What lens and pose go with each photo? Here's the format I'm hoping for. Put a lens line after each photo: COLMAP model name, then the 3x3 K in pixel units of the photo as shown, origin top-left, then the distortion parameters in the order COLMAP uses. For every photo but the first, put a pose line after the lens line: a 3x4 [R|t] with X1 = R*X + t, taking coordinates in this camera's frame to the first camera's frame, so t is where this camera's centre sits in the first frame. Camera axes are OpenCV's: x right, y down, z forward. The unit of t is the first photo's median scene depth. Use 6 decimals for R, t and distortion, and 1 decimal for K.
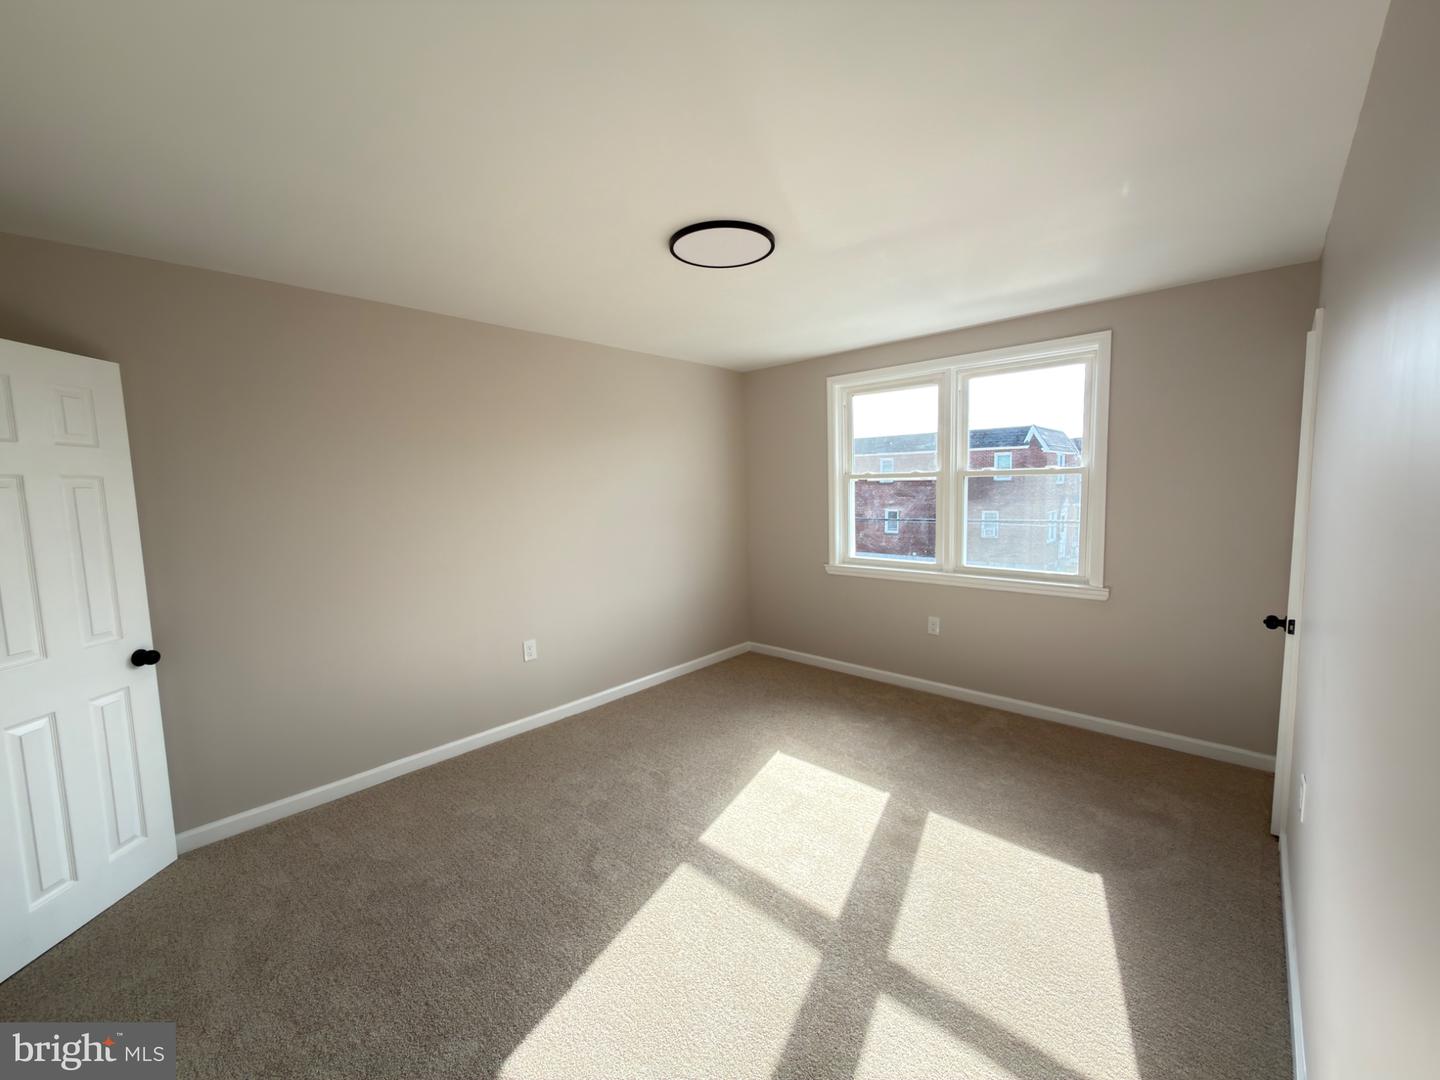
lens RADIAL K [[581.6, 0, 720.0], [0, 581.6, 540.0], [0, 0, 1]] dist [-0.001175, 0.000117]
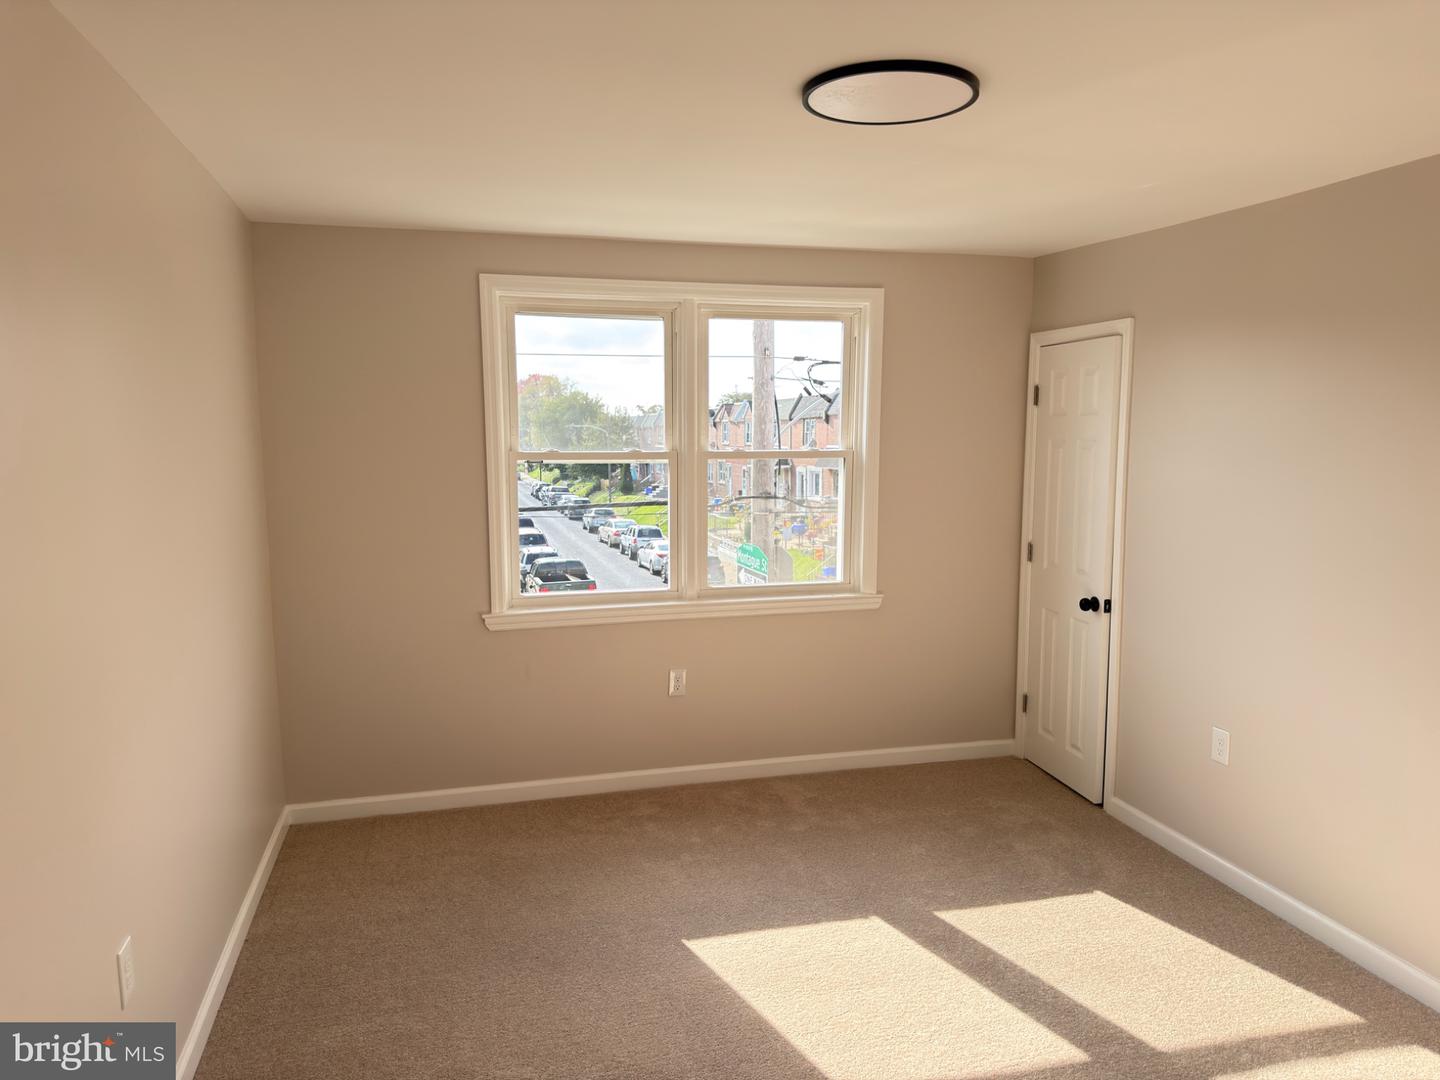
lens RADIAL K [[1014.3, 0, 716.1], [0, 1014.3, 541.9], [0, 0, 1]] dist [0.080176, -0.122734]
pose [[0.527496, -0.070971, 0.846588, -0.700632], [0.071109, 0.996696, 0.039247, -0.066684], [-0.846576, 0.039498, 0.530800, 0.415117]]
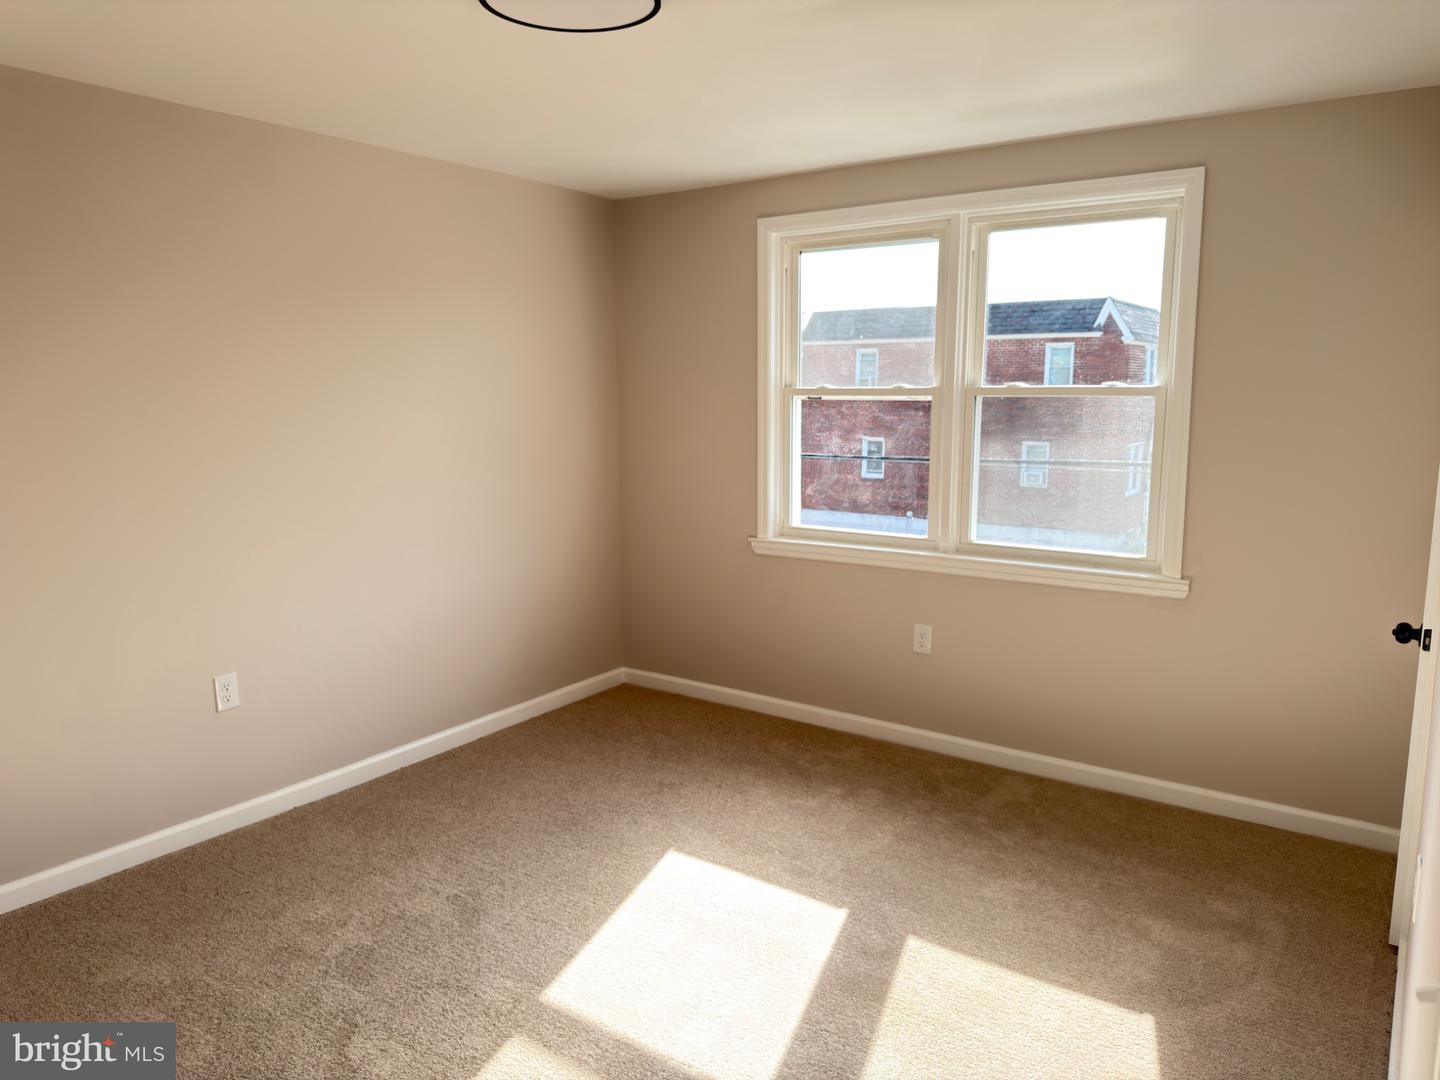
lens RADIAL K [[1014.3, 0, 716.1], [0, 1014.3, 541.9], [0, 0, 1]] dist [0.080176, -0.122734]
pose [[0.990593, 0.003322, 0.136804, 0.004583], [-0.010495, 0.998605, 0.051745, -0.010473], [-0.136441, -0.052694, 0.989246, -0.034399]]
